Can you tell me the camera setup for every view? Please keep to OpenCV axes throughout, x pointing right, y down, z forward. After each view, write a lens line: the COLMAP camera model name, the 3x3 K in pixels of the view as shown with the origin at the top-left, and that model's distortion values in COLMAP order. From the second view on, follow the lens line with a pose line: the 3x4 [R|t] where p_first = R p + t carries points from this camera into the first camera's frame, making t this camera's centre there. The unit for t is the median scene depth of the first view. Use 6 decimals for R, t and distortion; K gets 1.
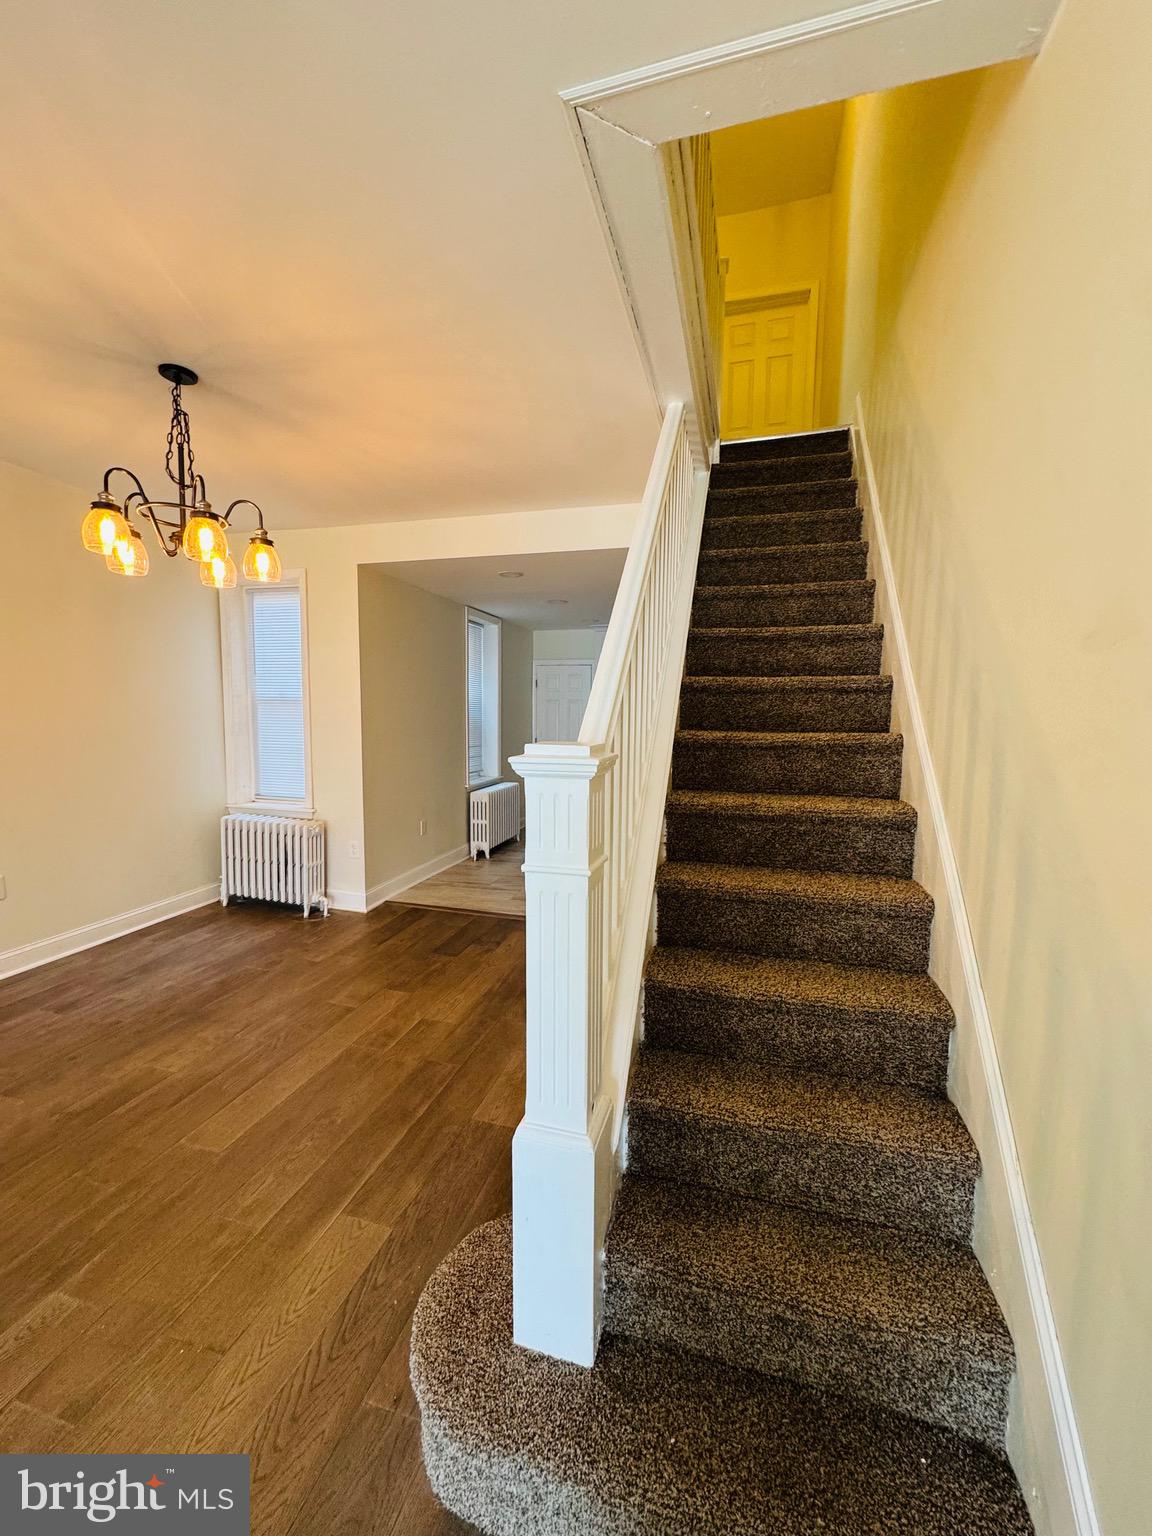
lens RADIAL K [[611.6, 0, 576.0], [0, 611.6, 768.0], [0, 0, 1]] dist [-0.002371, -0.000131]
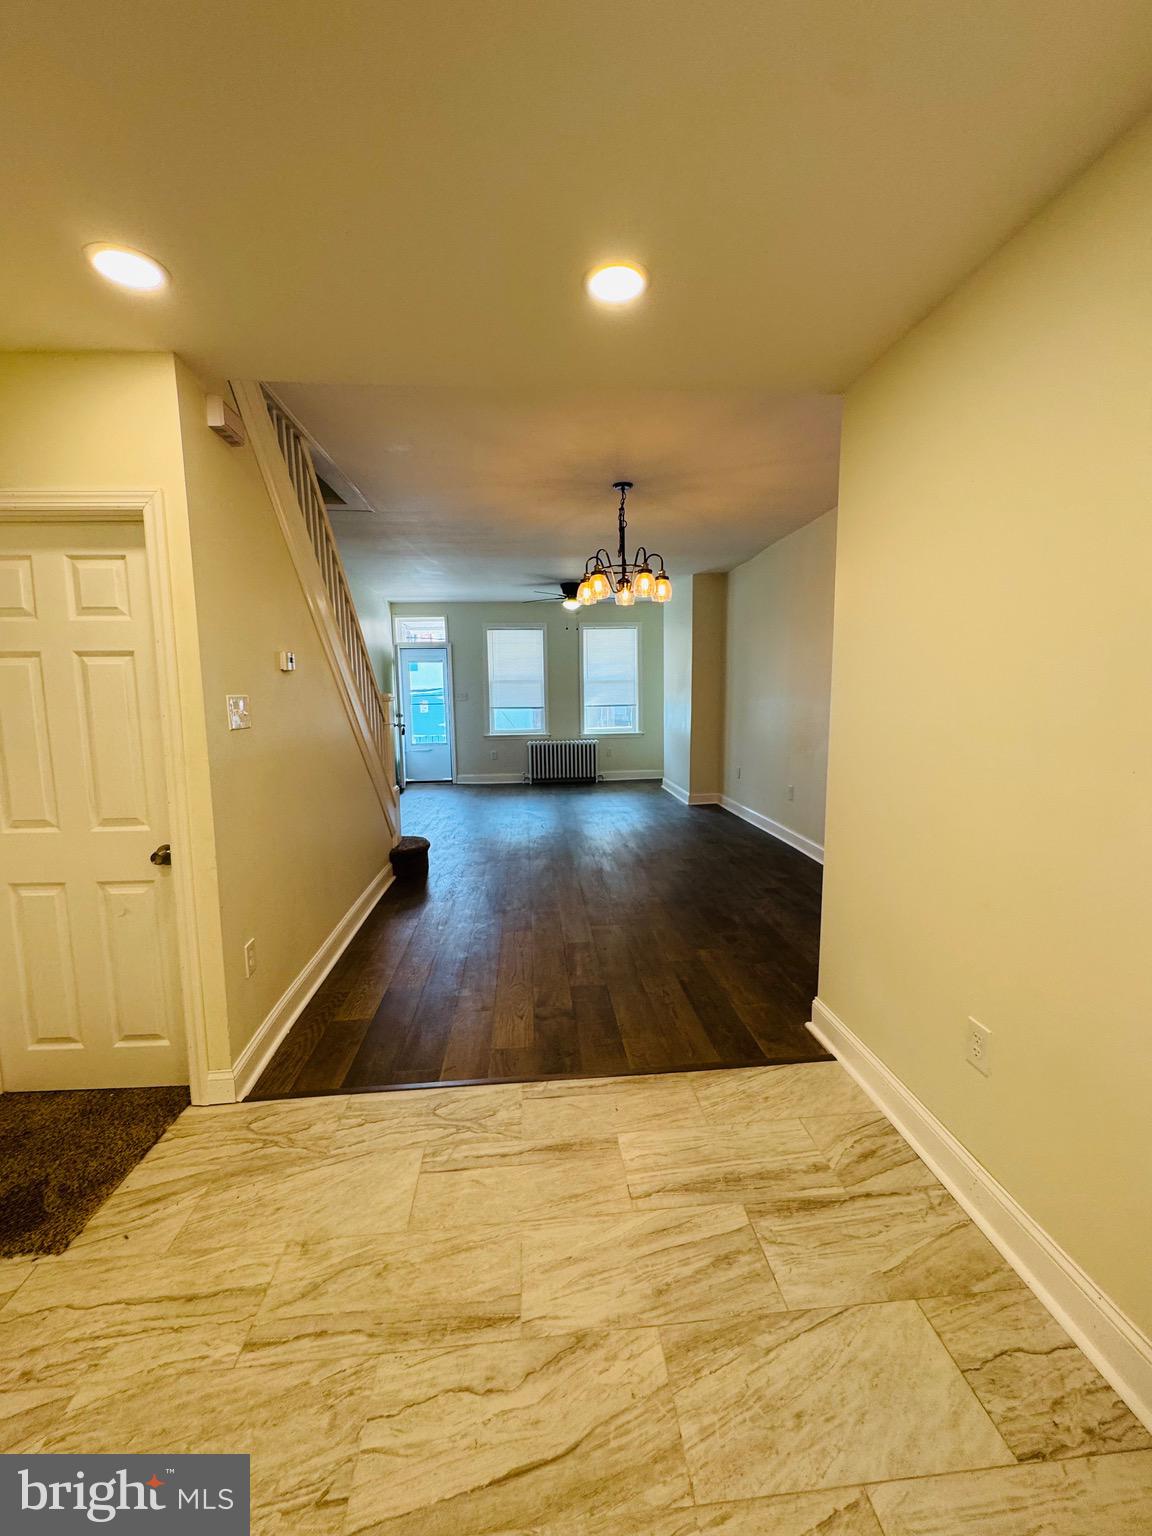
lens RADIAL K [[613.1, 0, 576.0], [0, 613.1, 768.0], [0, 0, 1]] dist [-0.003214, 0.000301]
pose [[-0.939244, 0.045253, -0.340253, 0.073694], [-0.028740, 0.977423, 0.209330, -0.176867], [0.342044, 0.206391, -0.916738, 2.098551]]
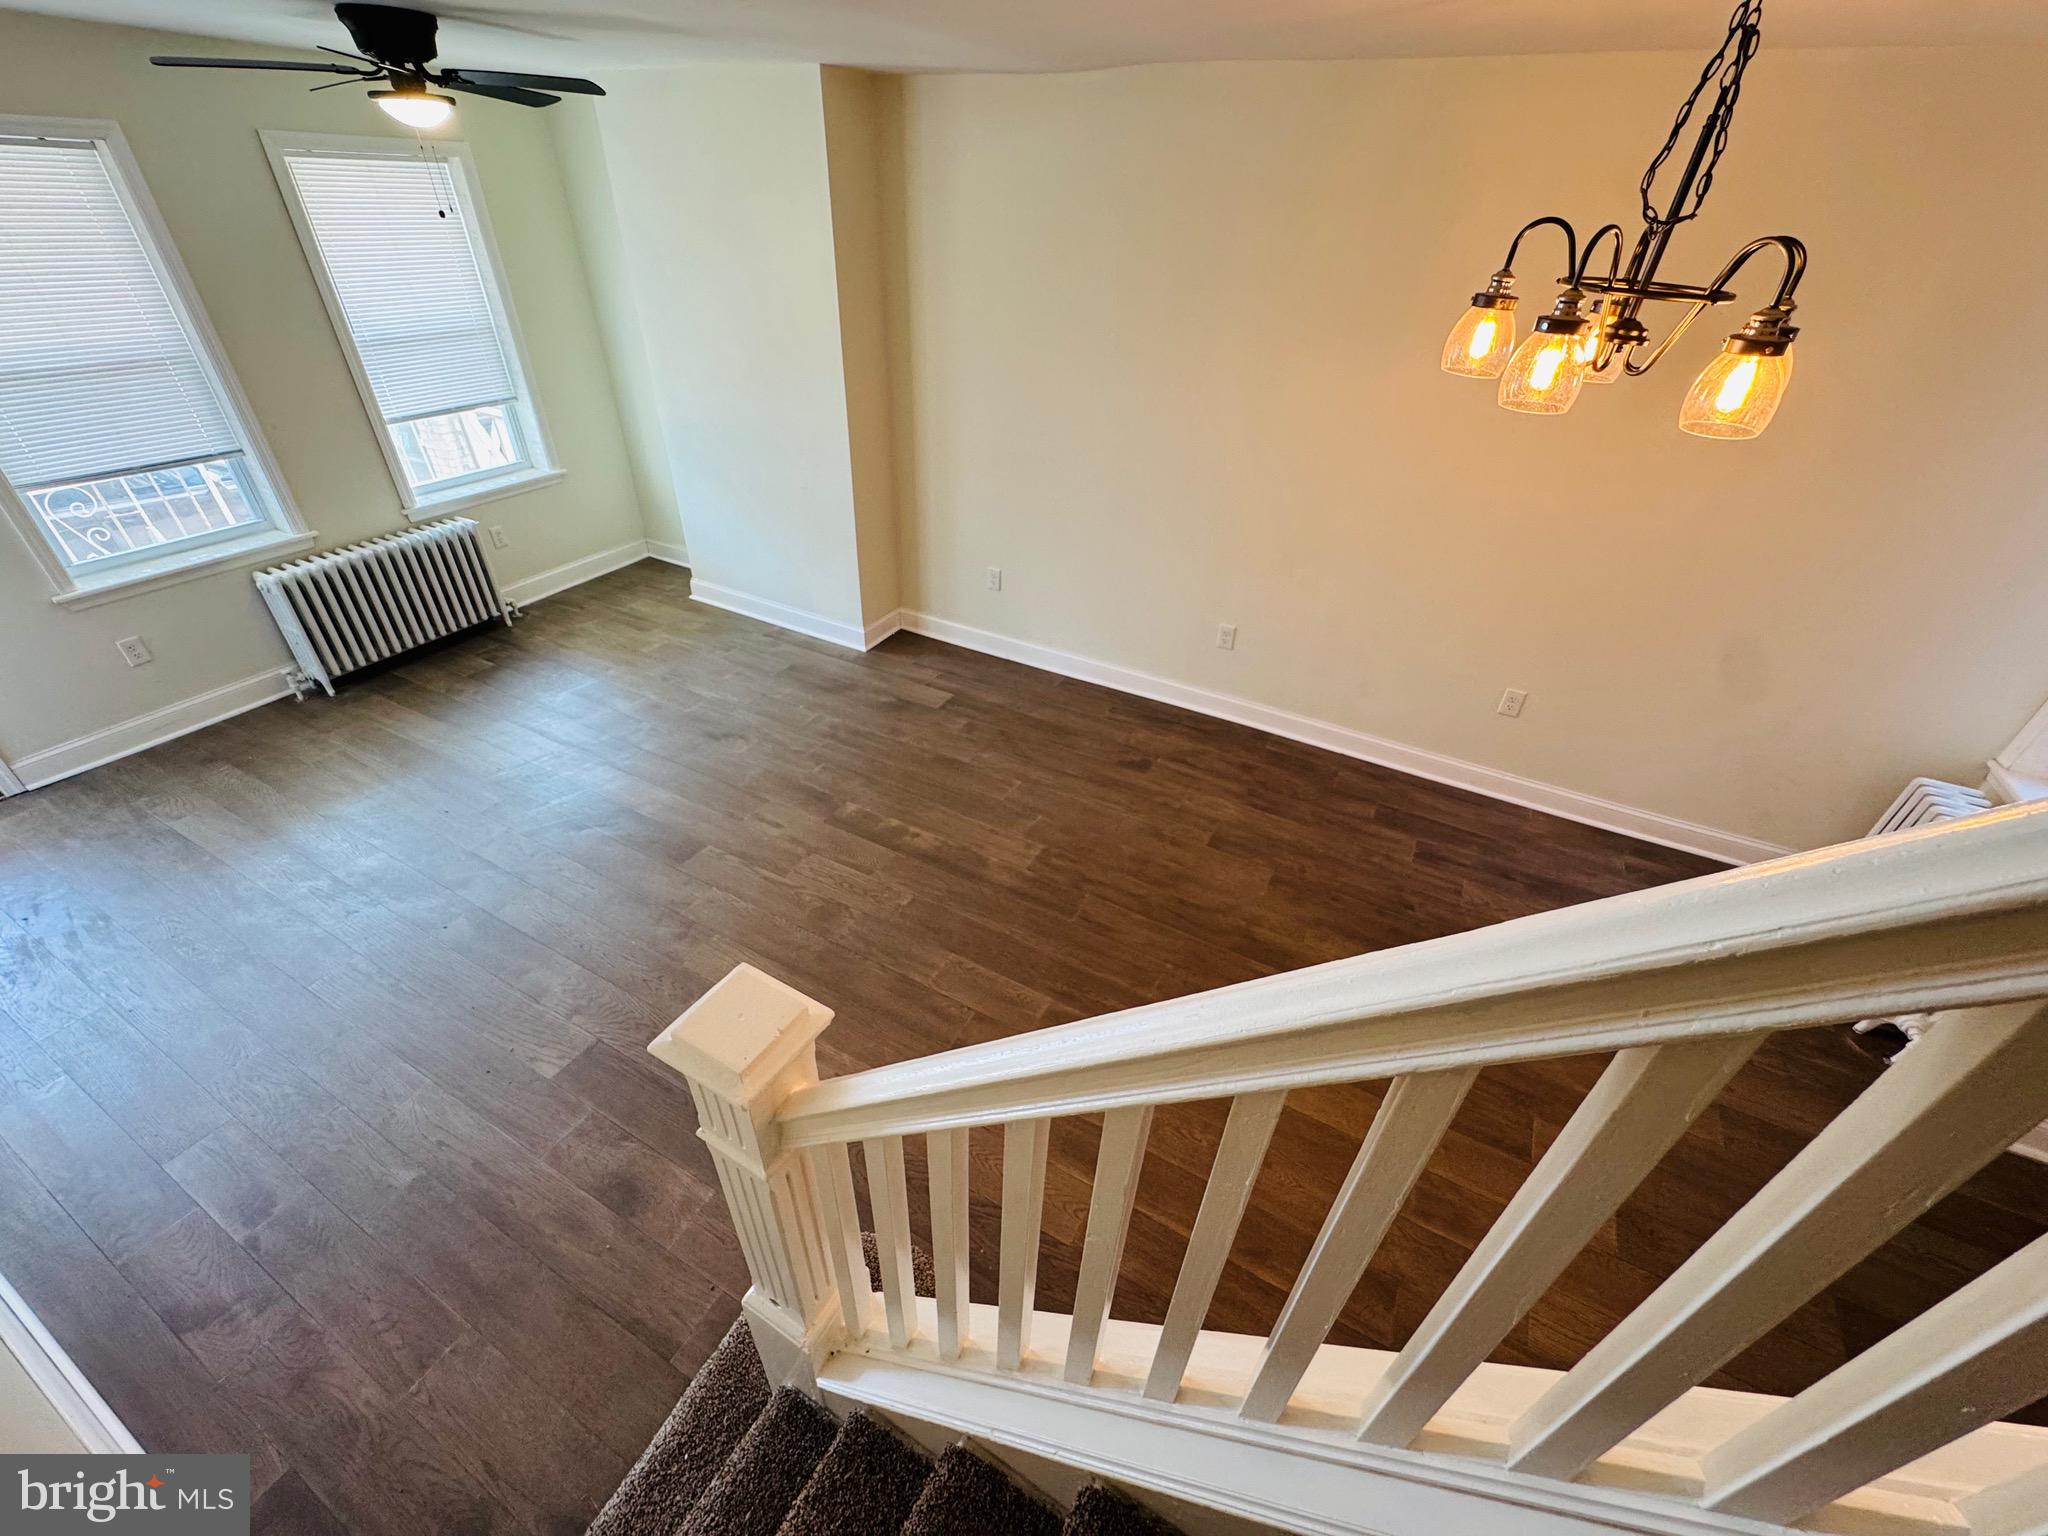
lens RADIAL K [[821.3, 0, 1024.0], [0, 821.3, 768.0], [0, 0, 1]] dist [-0.002409, -0.000162]
pose [[-0.225094, 0.544739, -0.807832, 0.199803], [-0.128820, 0.805192, 0.578853, -0.333144], [0.965784, 0.234361, -0.111071, 0.527245]]
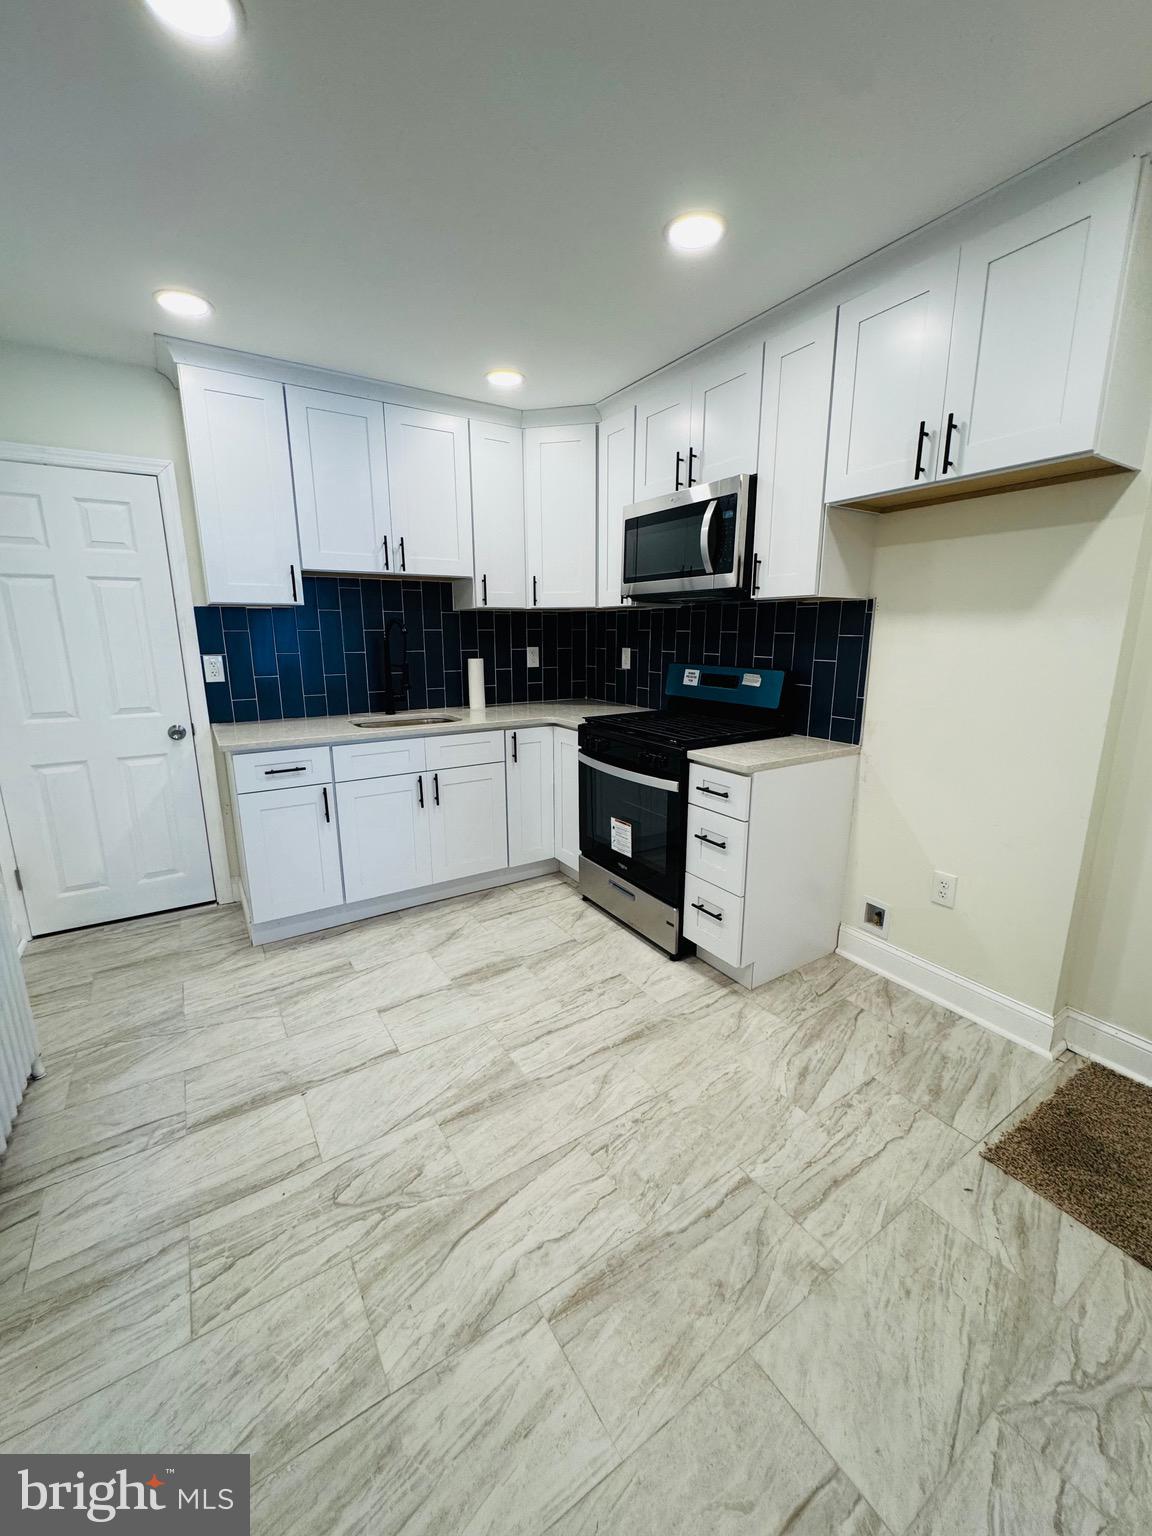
lens RADIAL K [[613.1, 0, 576.0], [0, 613.1, 768.0], [0, 0, 1]] dist [-0.003214, 0.000301]
pose [[0.668038, -0.175321, 0.723179, -0.248161], [0.078806, 0.983052, 0.165526, -0.106617], [-0.739942, -0.053587, 0.670533, 1.470668]]
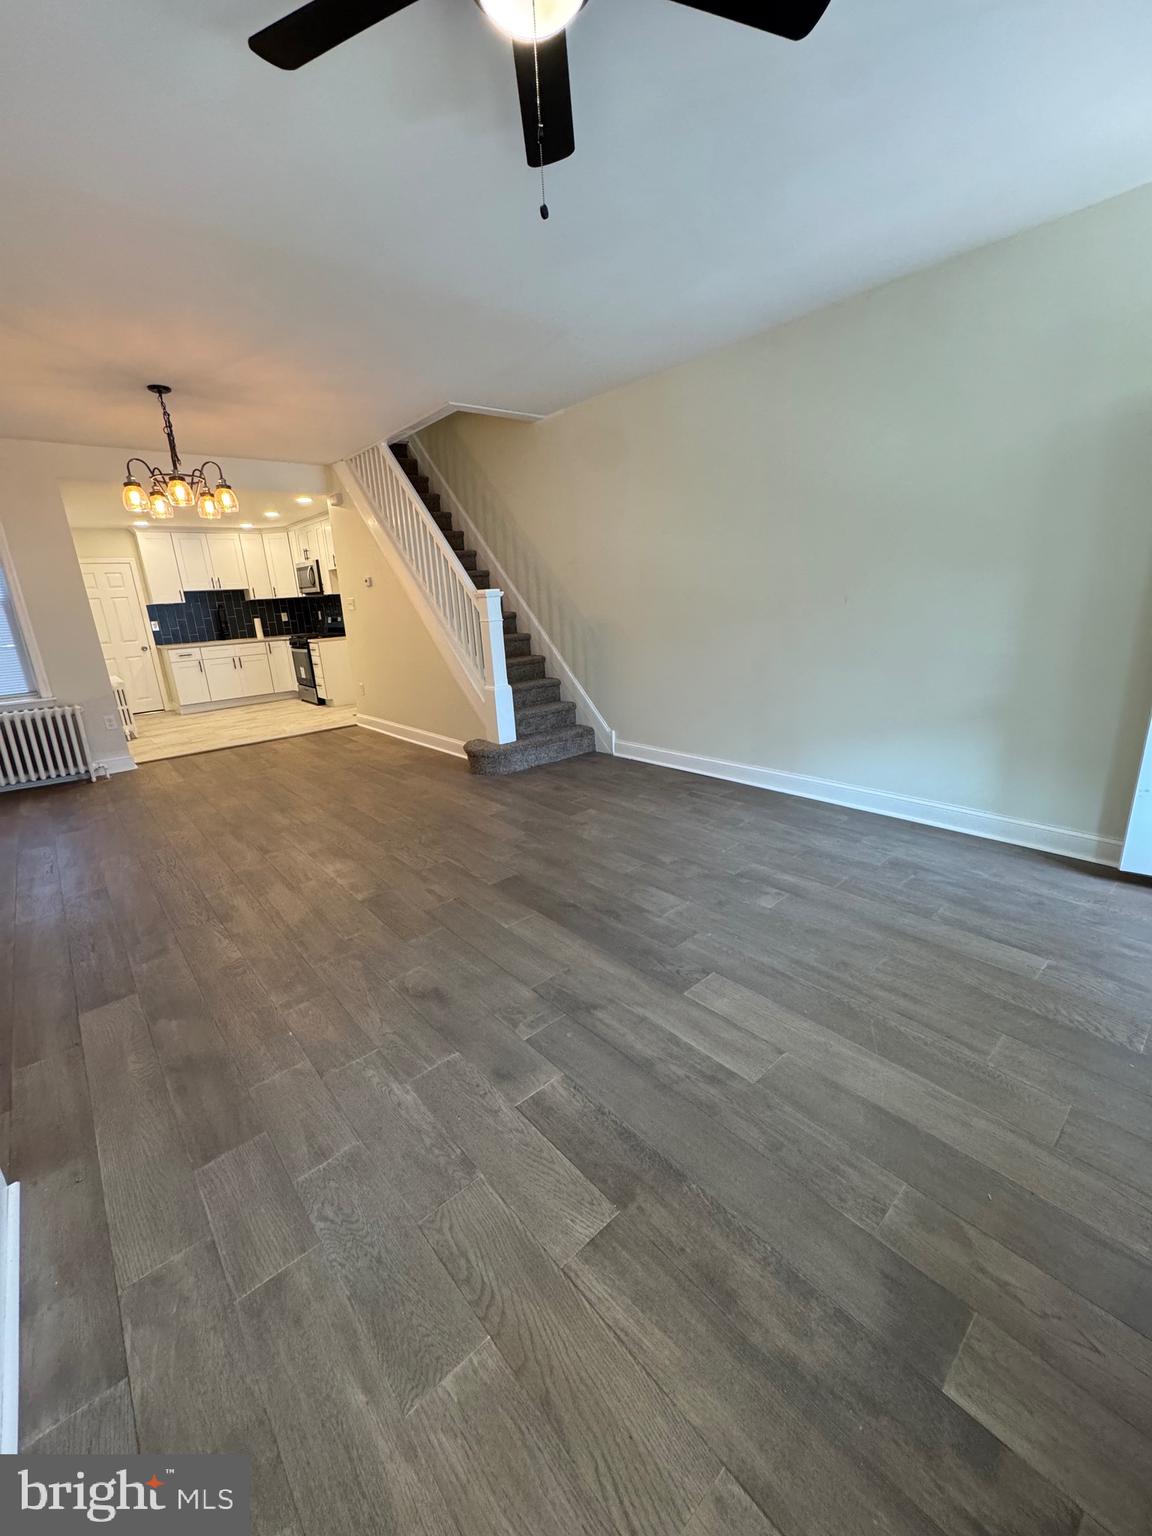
lens RADIAL K [[613.1, 0, 576.0], [0, 613.1, 768.0], [0, 0, 1]] dist [-0.003214, 0.000301]
pose [[0.549718, -0.269422, 0.790710, -1.264385], [0.134826, 0.962766, 0.234314, 0.087761], [-0.824398, -0.022198, 0.565575, -0.703982]]
